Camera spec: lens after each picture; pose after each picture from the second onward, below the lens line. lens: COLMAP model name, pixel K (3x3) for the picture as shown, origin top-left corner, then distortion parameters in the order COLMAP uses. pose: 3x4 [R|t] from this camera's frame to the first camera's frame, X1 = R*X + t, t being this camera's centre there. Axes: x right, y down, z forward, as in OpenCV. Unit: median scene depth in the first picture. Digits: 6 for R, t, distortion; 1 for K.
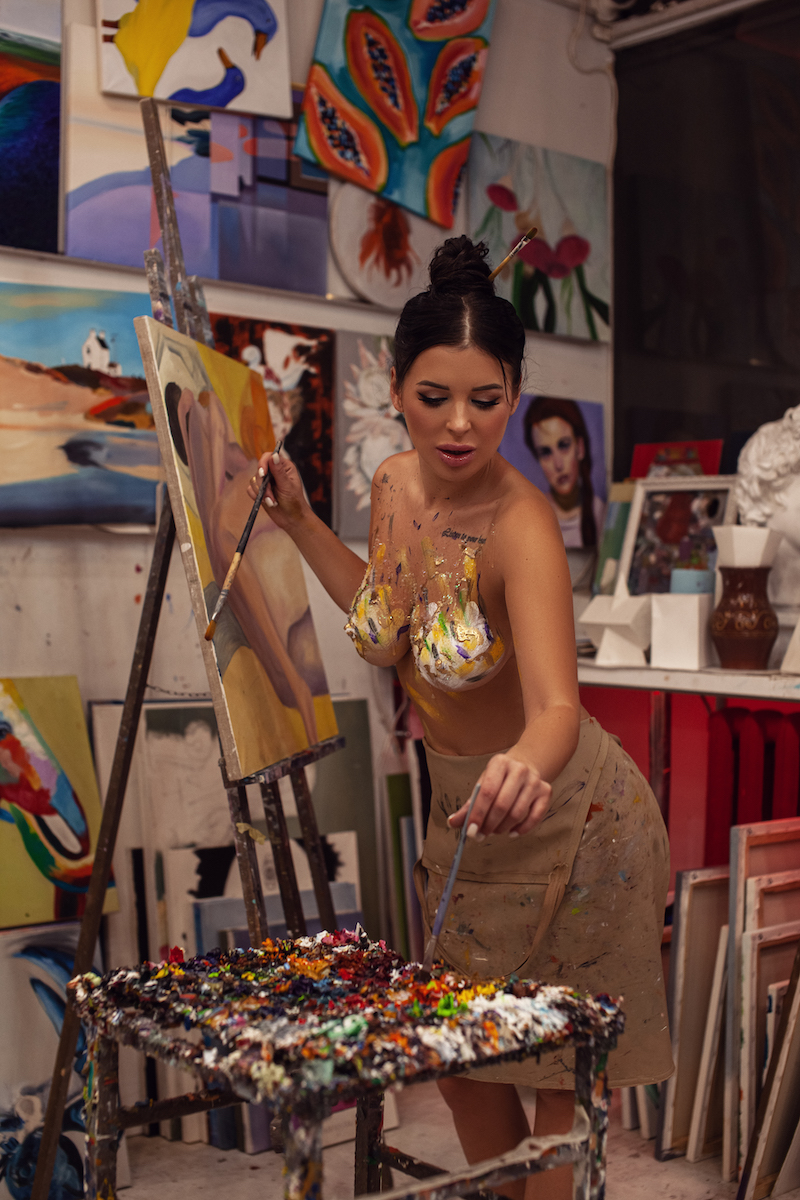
lens RADIAL K [[1604.1, 0, 396.2], [0, 1604.1, 595.0], [0, 0, 1]] dist [-0.050180, 0.000000]
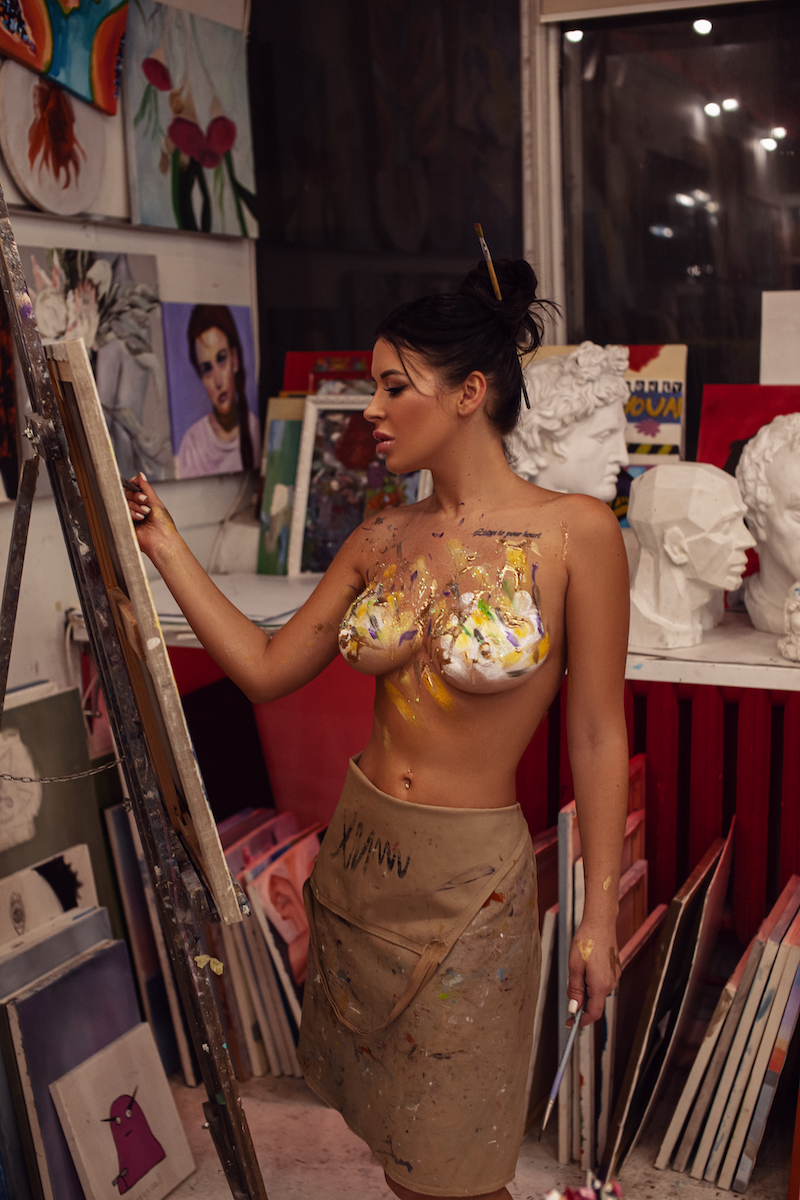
lens RADIAL K [[1604.1, 0, 403.5], [0, 1604.1, 605.3], [0, 0, 1]] dist [-0.050180, 0.000000]
pose [[0.907121, -0.093586, 0.410332, -0.202358], [0.036190, 0.988697, 0.145491, -0.093401], [-0.419311, -0.117128, 0.900255, 0.157686]]
